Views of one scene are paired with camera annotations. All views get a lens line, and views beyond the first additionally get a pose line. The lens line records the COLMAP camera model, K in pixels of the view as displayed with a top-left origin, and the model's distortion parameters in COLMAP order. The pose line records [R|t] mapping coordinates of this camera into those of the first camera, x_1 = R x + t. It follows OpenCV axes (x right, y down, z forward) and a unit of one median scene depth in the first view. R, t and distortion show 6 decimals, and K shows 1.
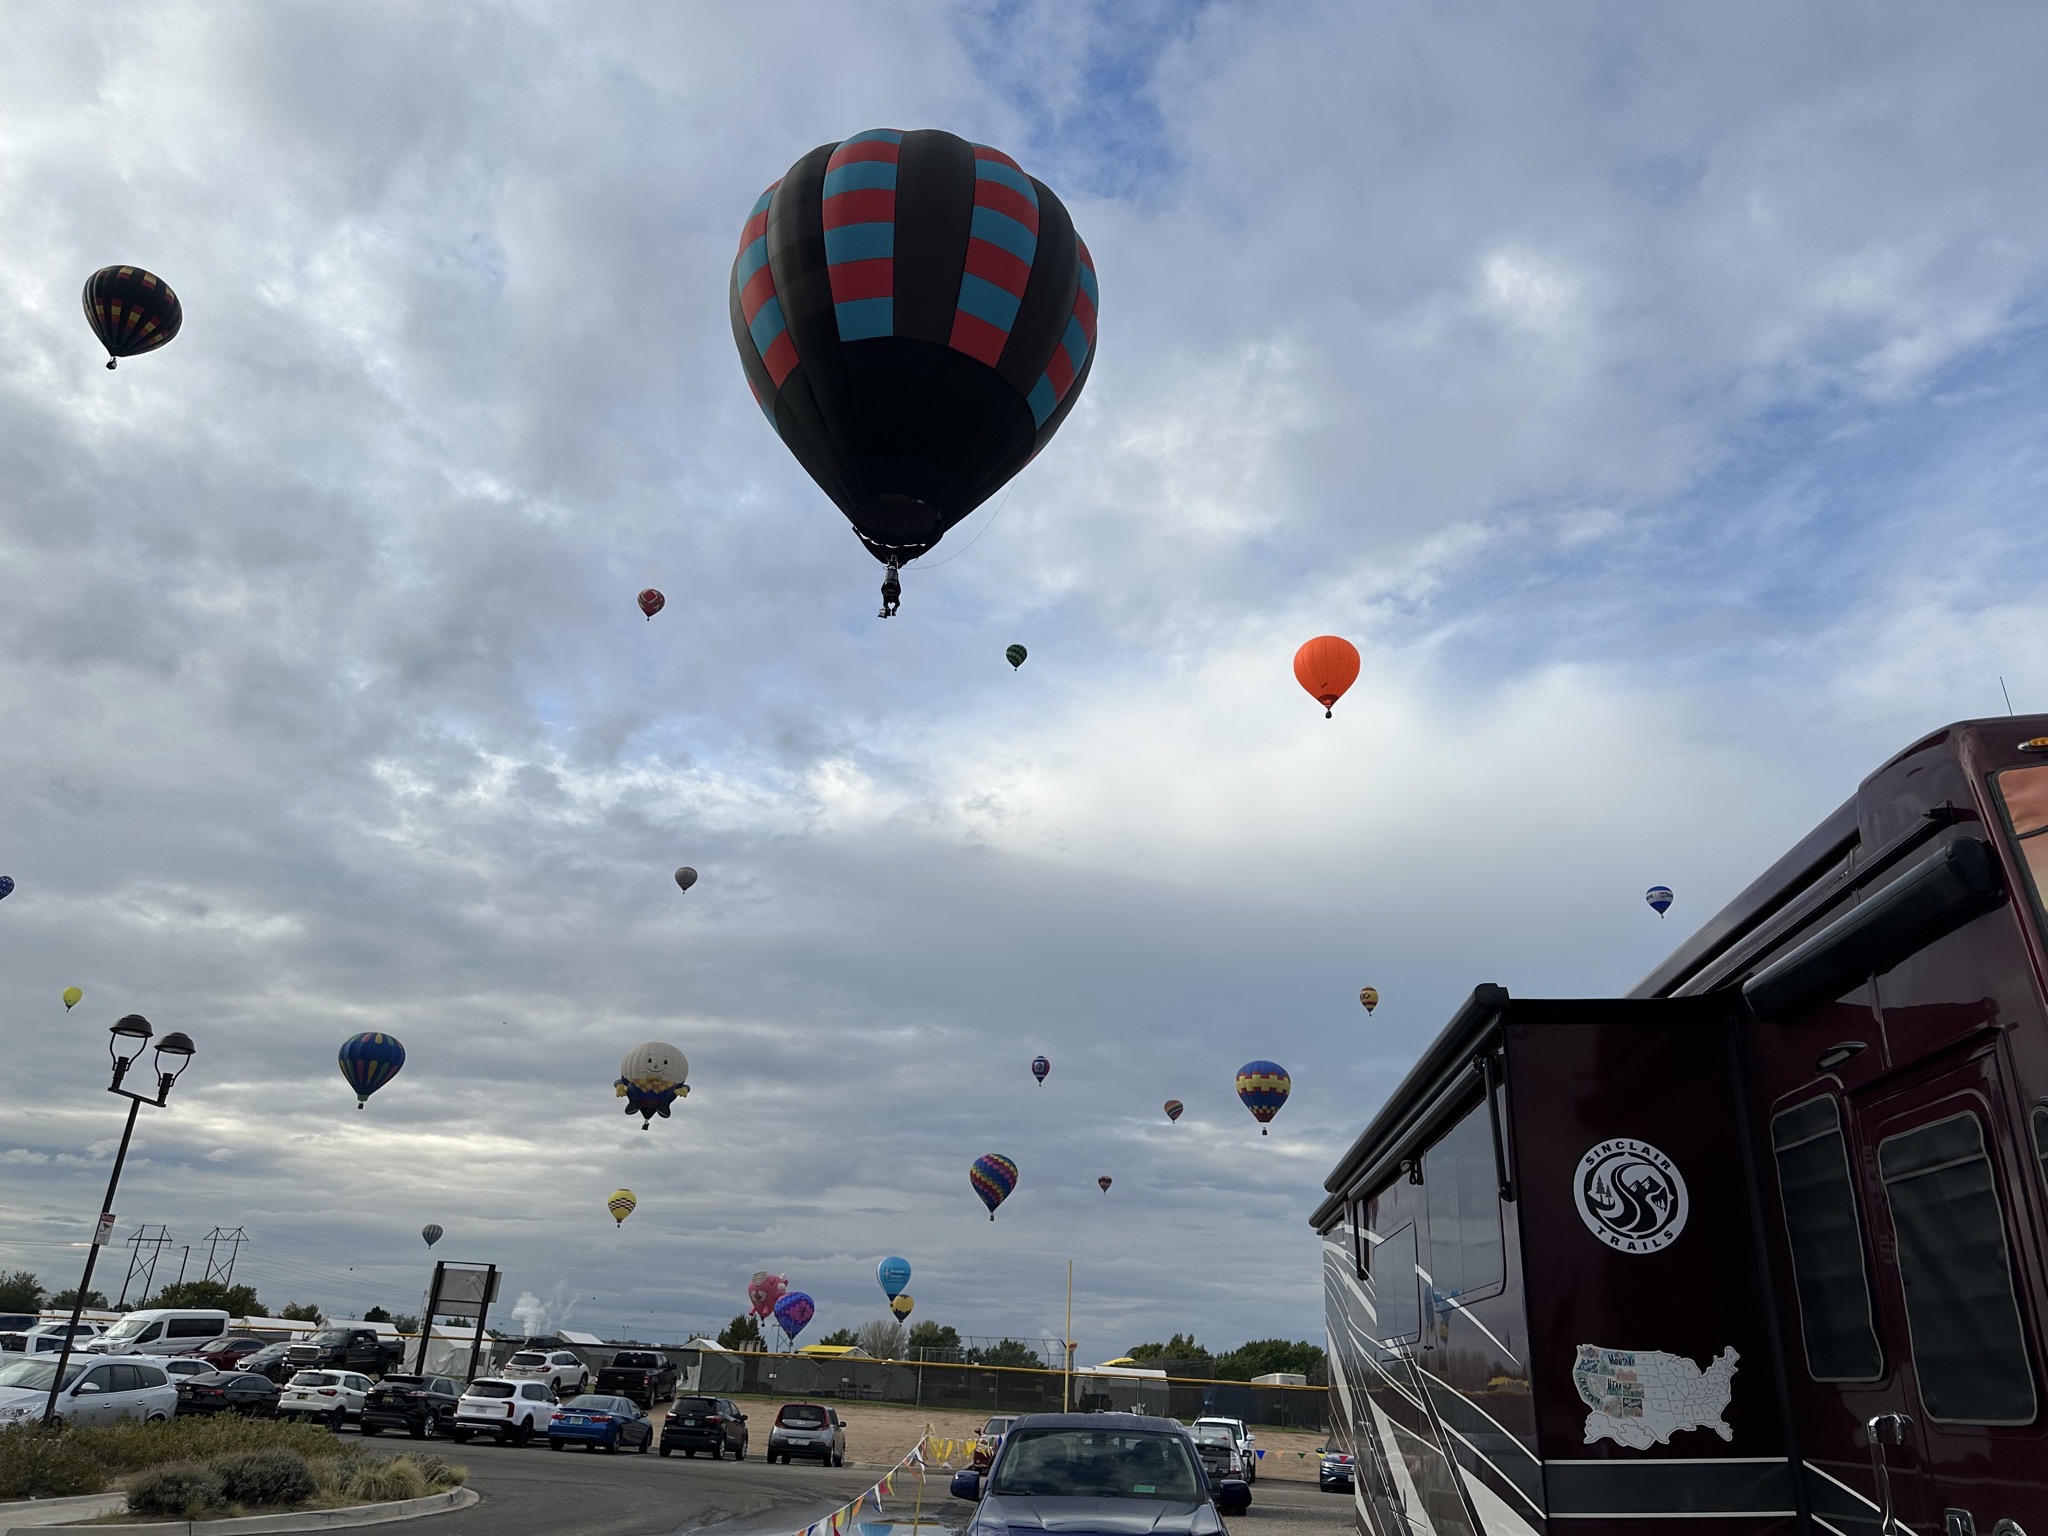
lens RADIAL K [[1487.4, 0, 1024.0], [0, 1487.4, 768.0], [0, 0, 1]] dist [0.008885, -0.002970]
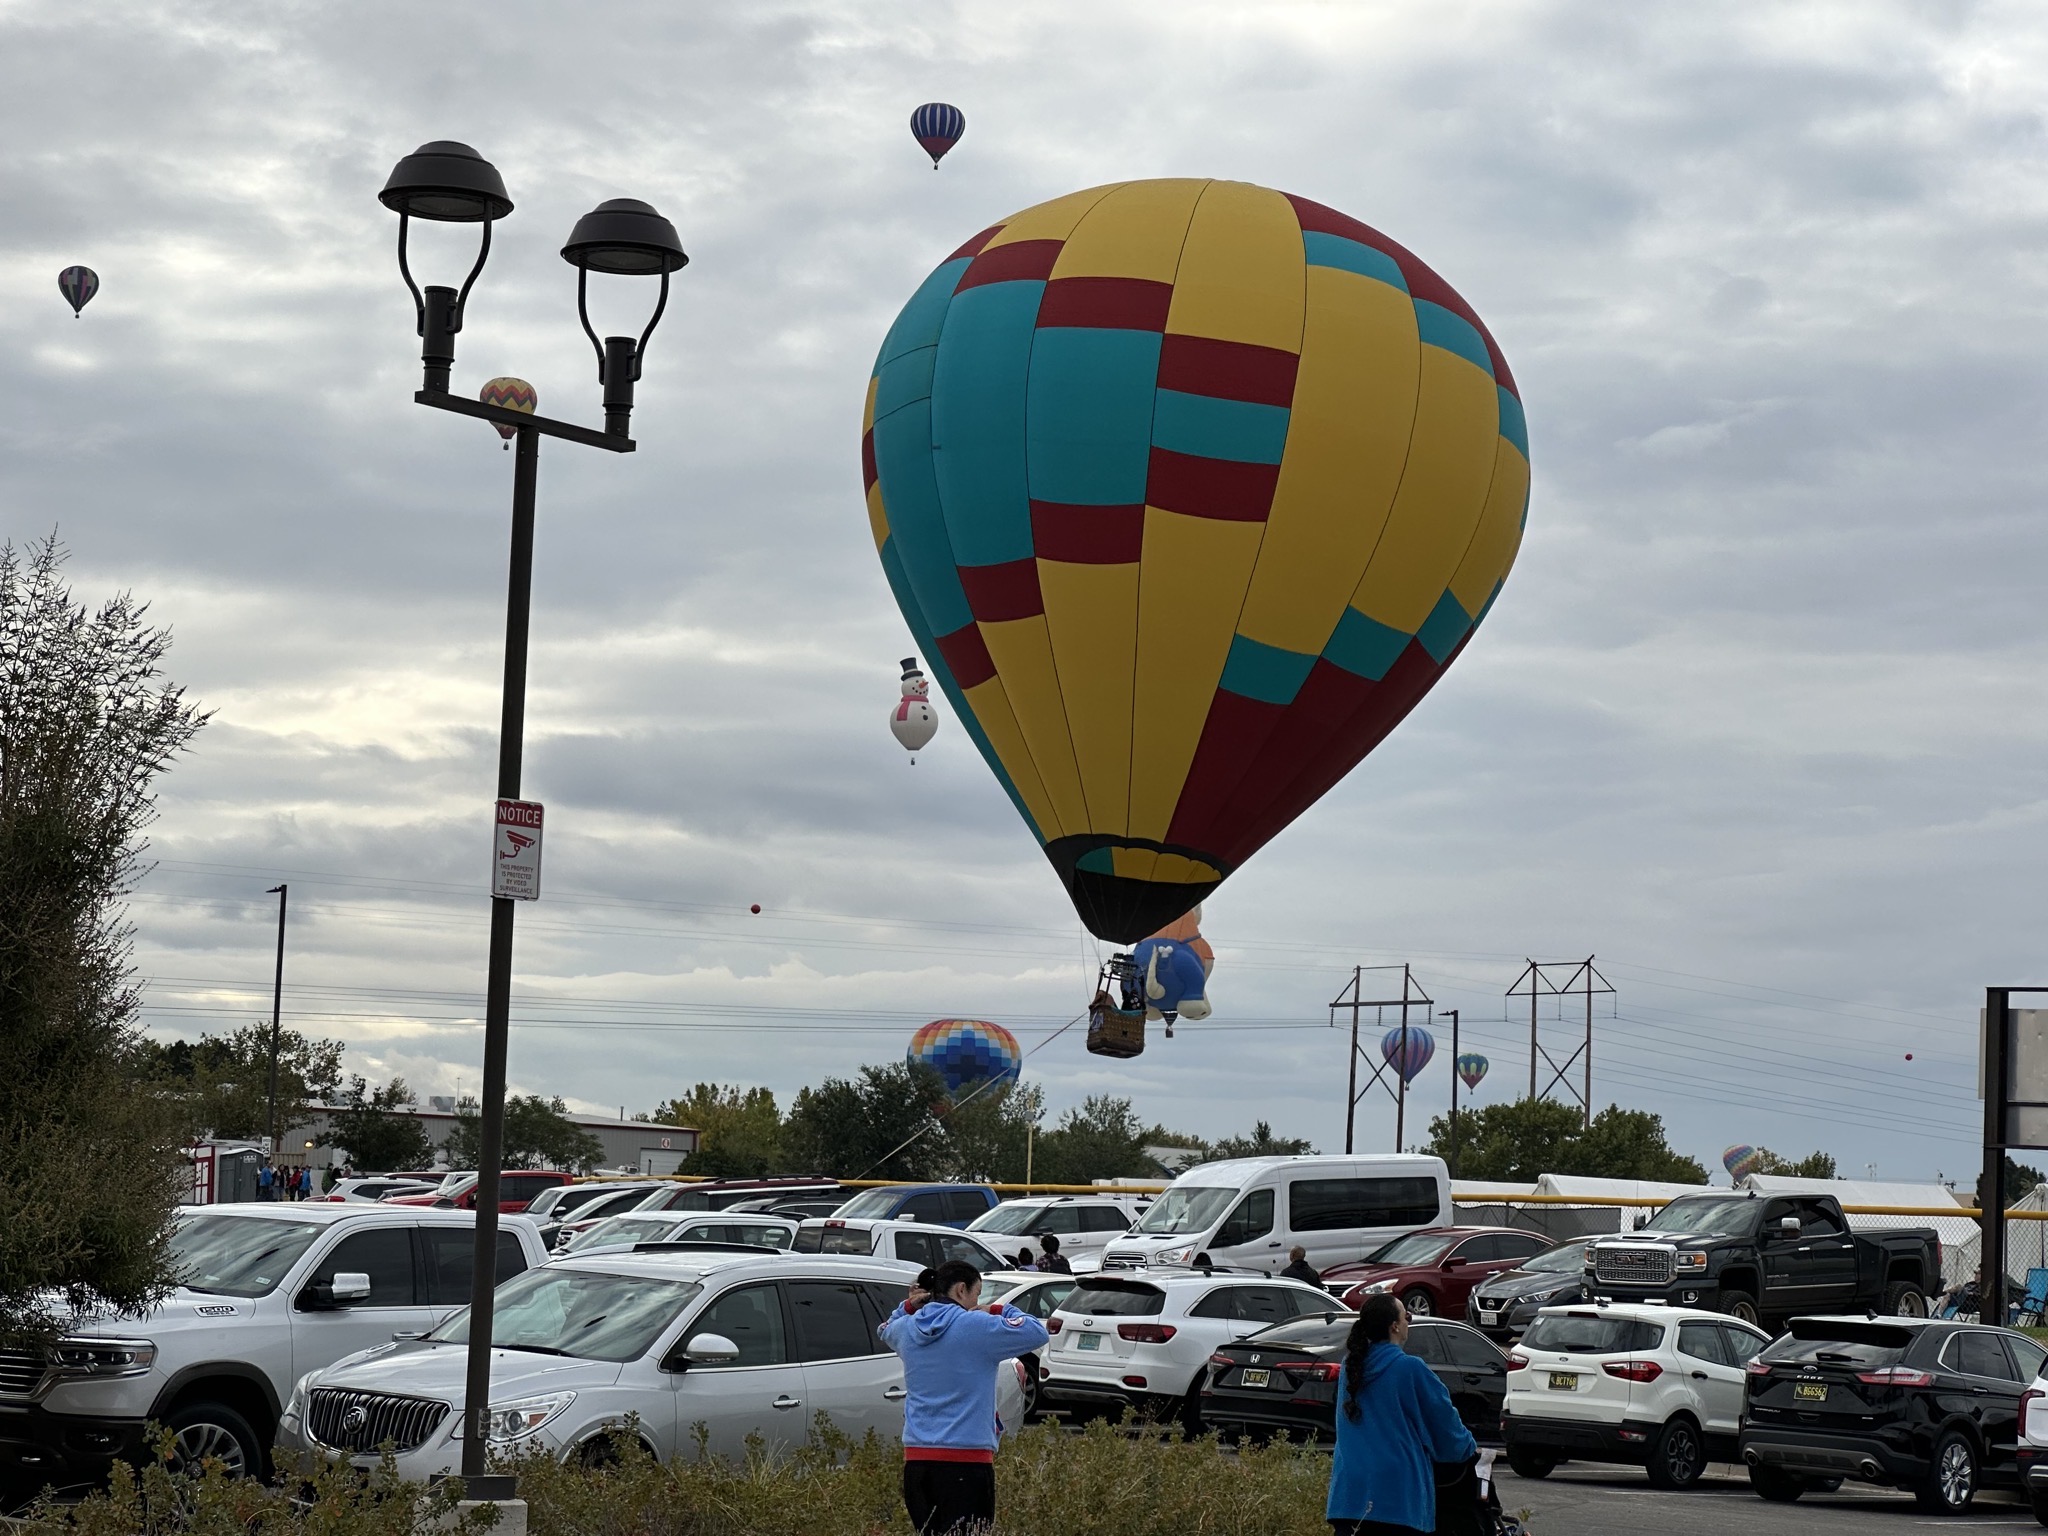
lens RADIAL K [[4669.9, 0, 1014.9], [0, 4669.9, 771.5], [0, 0, 1]] dist [-0.048967, 4.720307]
pose [[0.823323, -0.080750, -0.561799, -0.003679], [0.226154, 0.954530, 0.194233, 0.061030], [0.520570, -0.286969, 0.804149, 0.138044]]
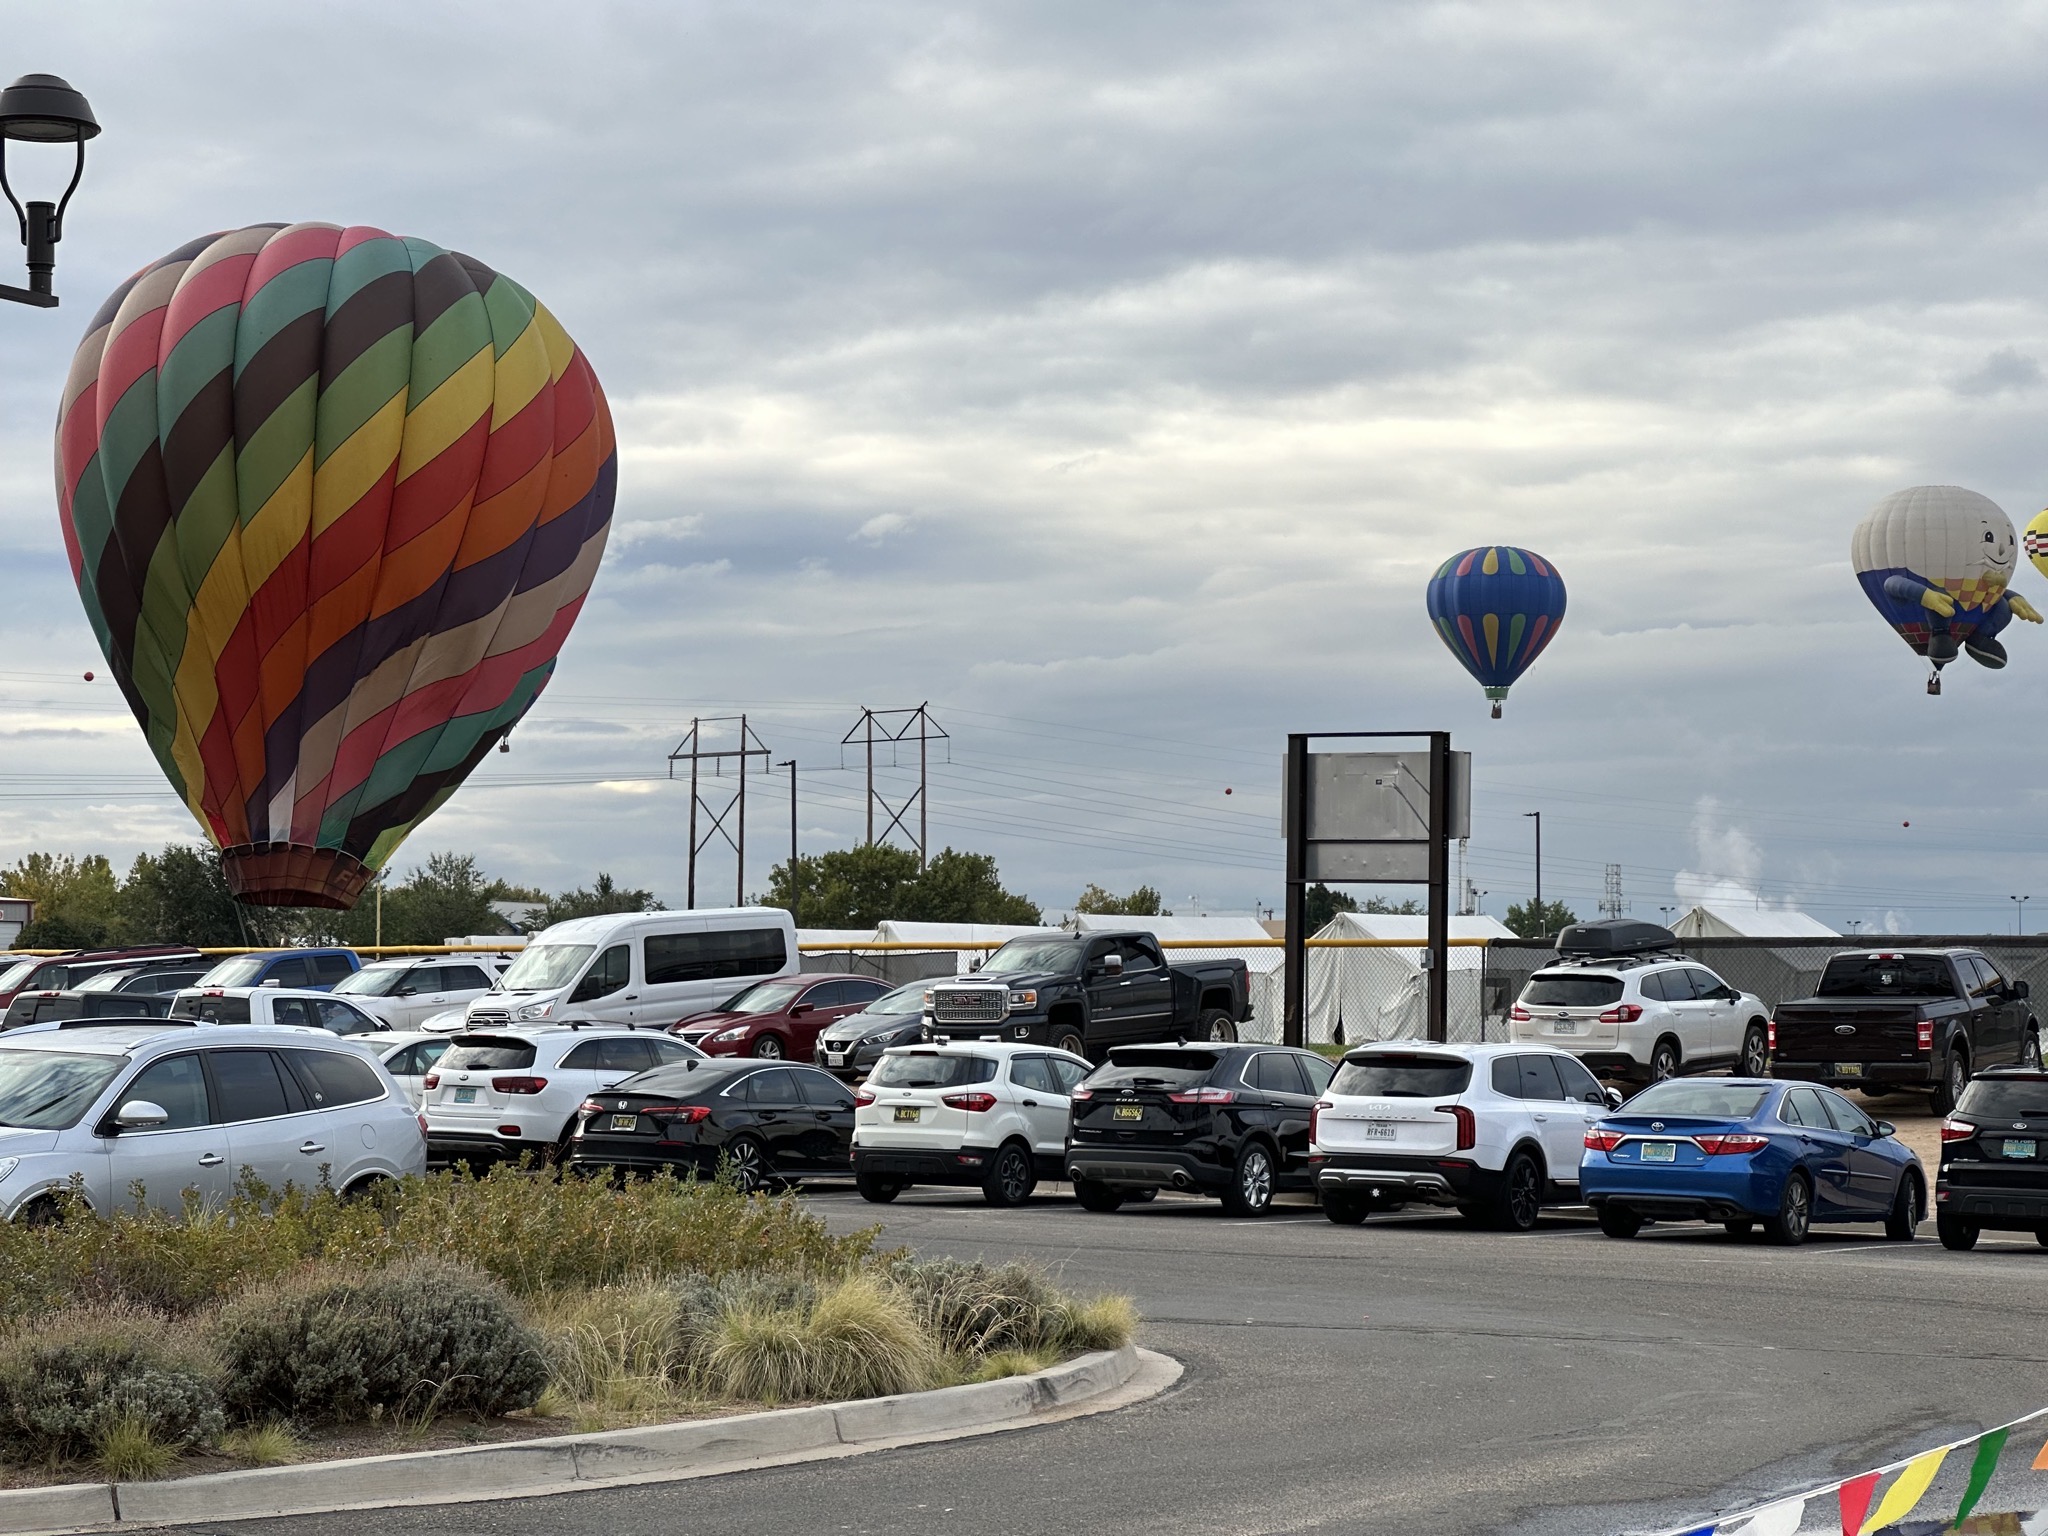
lens RADIAL K [[4669.9, 0, 1014.9], [0, 4669.9, 771.5], [0, 0, 1]] dist [-0.048967, 4.720307]
pose [[0.893392, -0.072318, -0.443419, 0.023834], [0.213083, 0.937098, 0.276483, 0.040904], [0.395532, -0.341493, 0.852606, 0.088214]]
